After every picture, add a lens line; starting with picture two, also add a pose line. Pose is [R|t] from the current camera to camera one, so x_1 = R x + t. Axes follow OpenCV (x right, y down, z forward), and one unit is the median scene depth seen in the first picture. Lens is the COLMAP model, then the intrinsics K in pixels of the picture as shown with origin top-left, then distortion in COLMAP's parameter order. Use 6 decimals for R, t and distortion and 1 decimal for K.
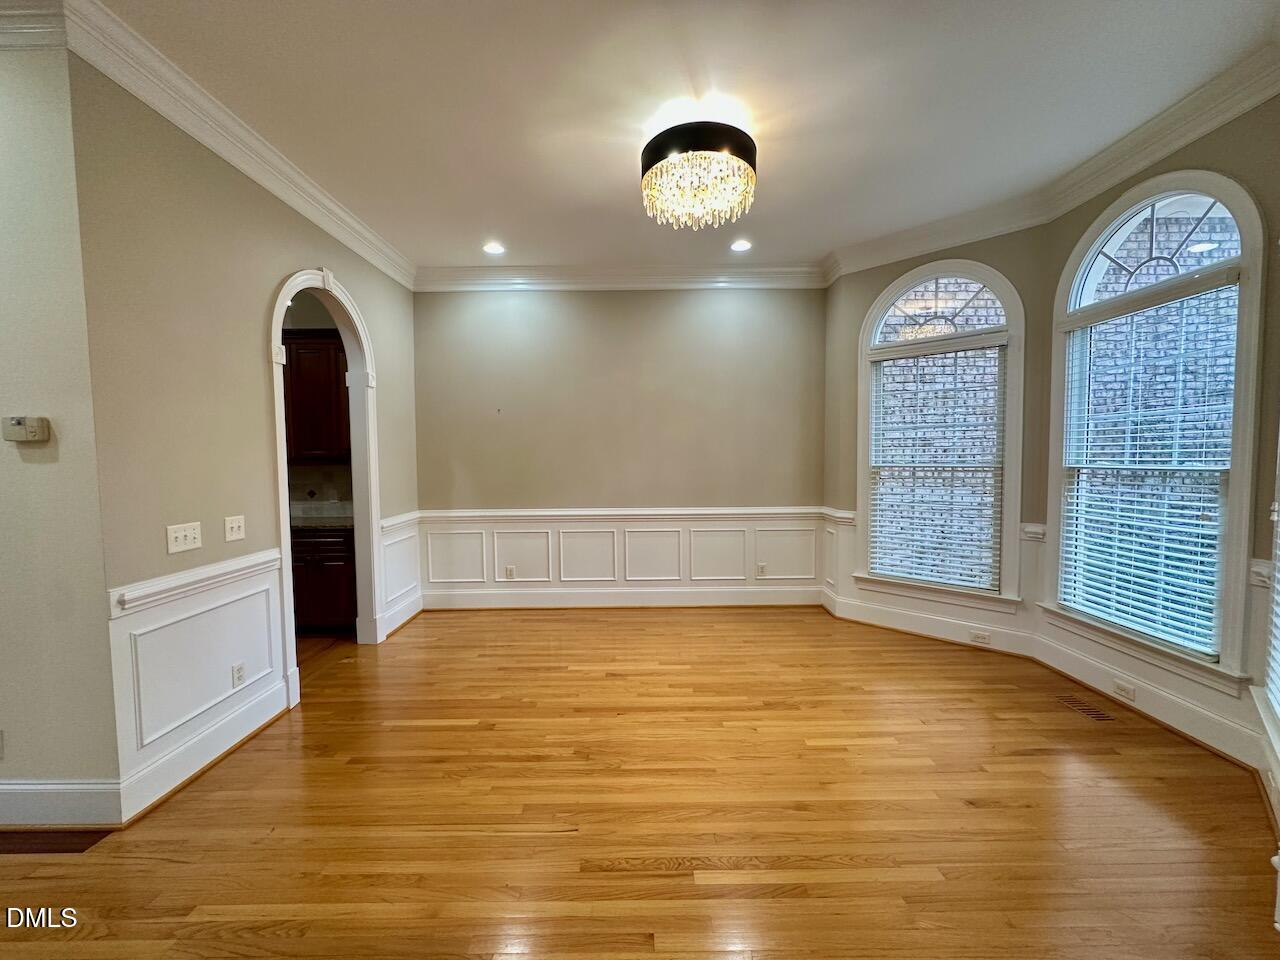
lens RADIAL K [[508.8, 0, 645.0], [0, 508.8, 479.6], [0, 0, 1]] dist [-0.002133, -0.000706]
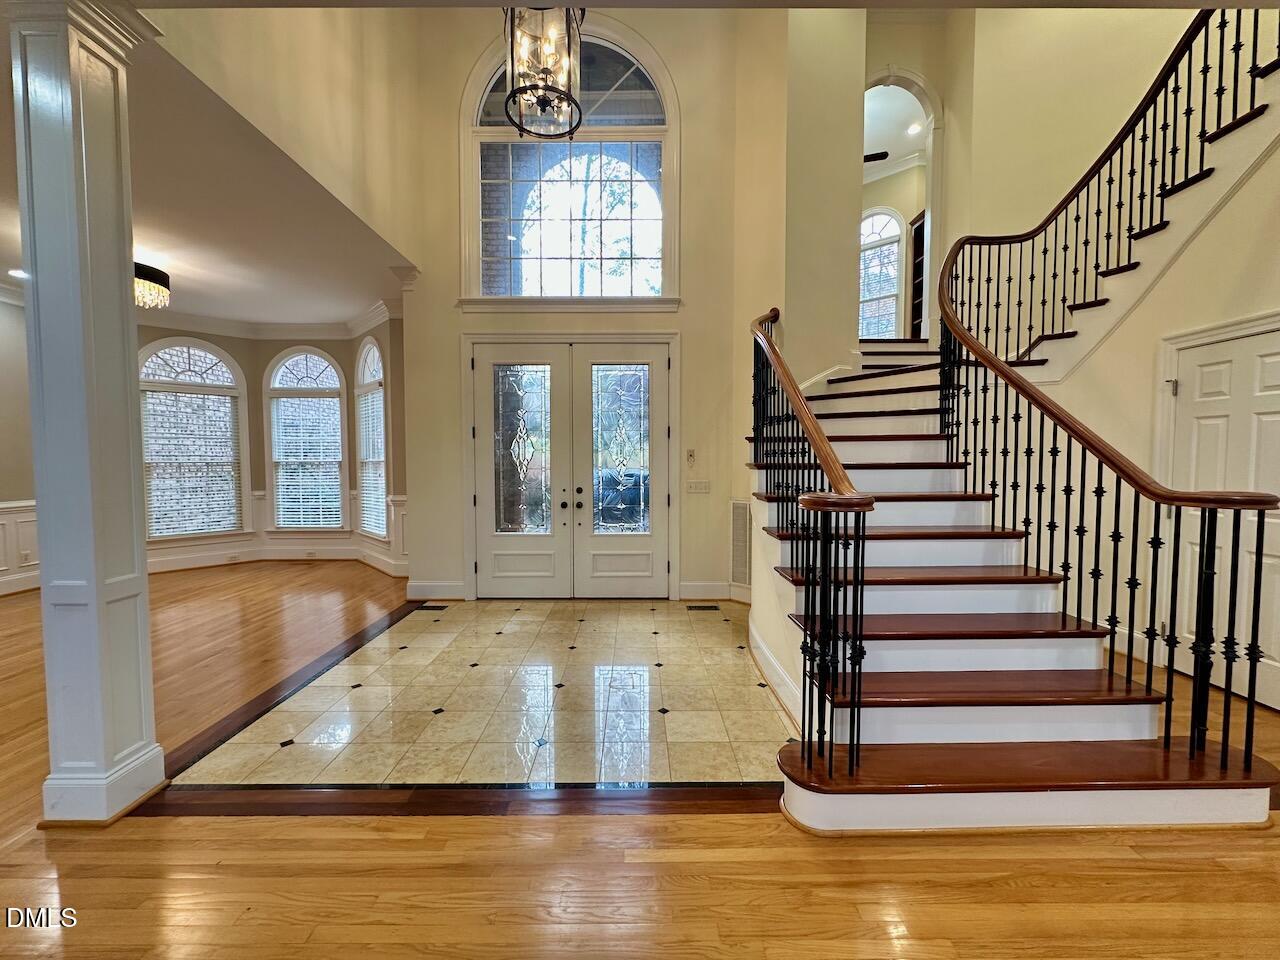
lens RADIAL K [[508.8, 0, 641.8], [0, 508.8, 478.8], [0, 0, 1]] dist [-0.002133, -0.000706]
pose [[0.019820, -0.031012, 0.999322, -1.157956], [0.049775, 0.998310, 0.029993, 0.054746], [-0.998564, 0.049146, 0.021330, -0.519290]]
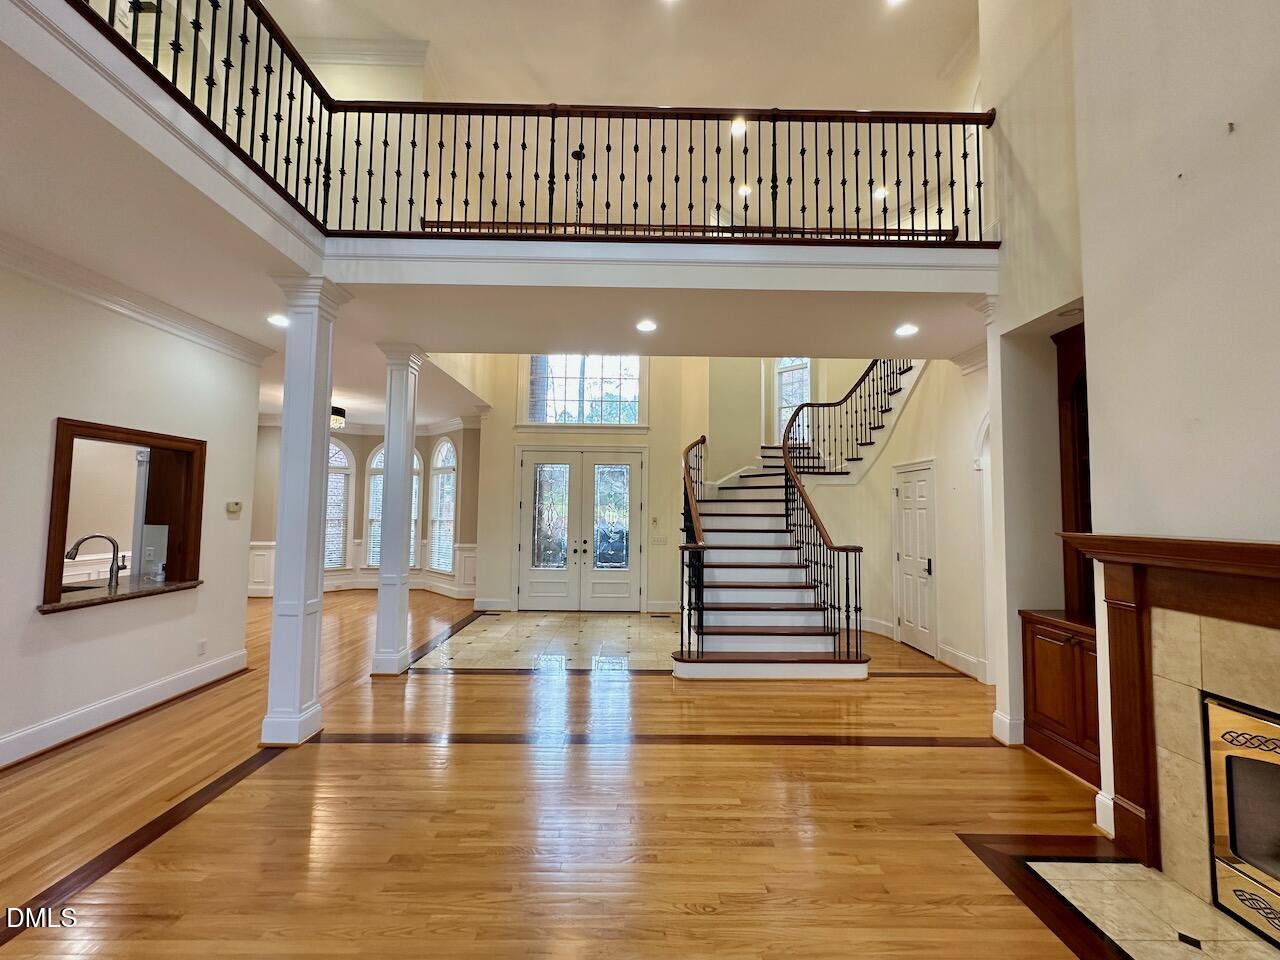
lens RADIAL K [[508.8, 0, 645.7], [0, 508.8, 482.3], [0, 0, 1]] dist [-0.002133, -0.000706]
pose [[0.004429, 0.065821, 0.997822, -2.031955], [0.036352, 0.997161, -0.065939, 0.014517], [-0.999329, 0.036565, 0.002023, -0.598867]]
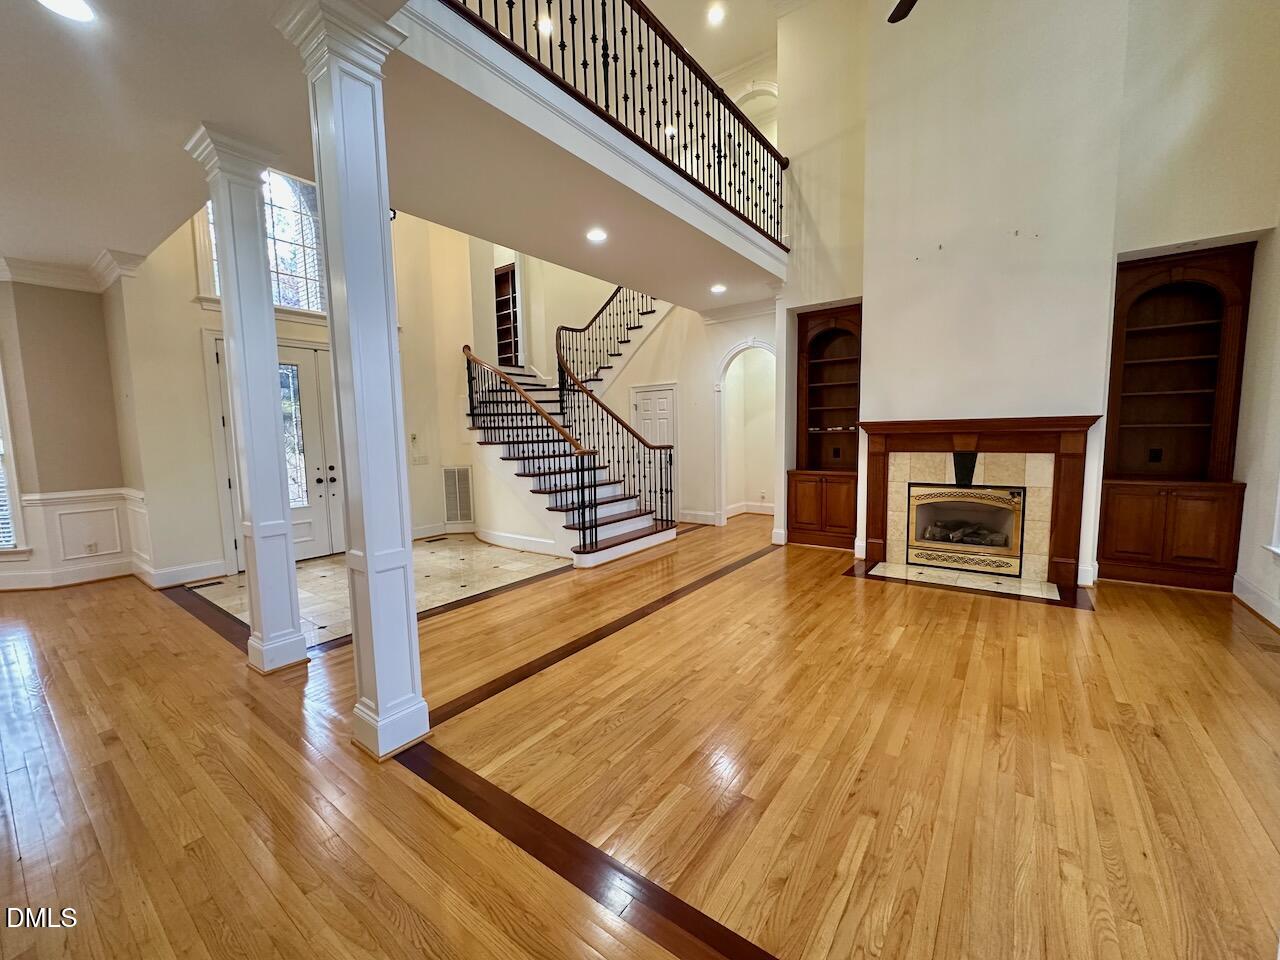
lens RADIAL K [[508.8, 0, 640.6], [0, 508.8, 478.3], [0, 0, 1]] dist [-0.002133, -0.000706]
pose [[-0.789966, -0.026443, 0.612580, -1.691373], [0.061099, 0.990702, 0.121557, 0.006103], [-0.610099, 0.133453, -0.781006, 0.414357]]
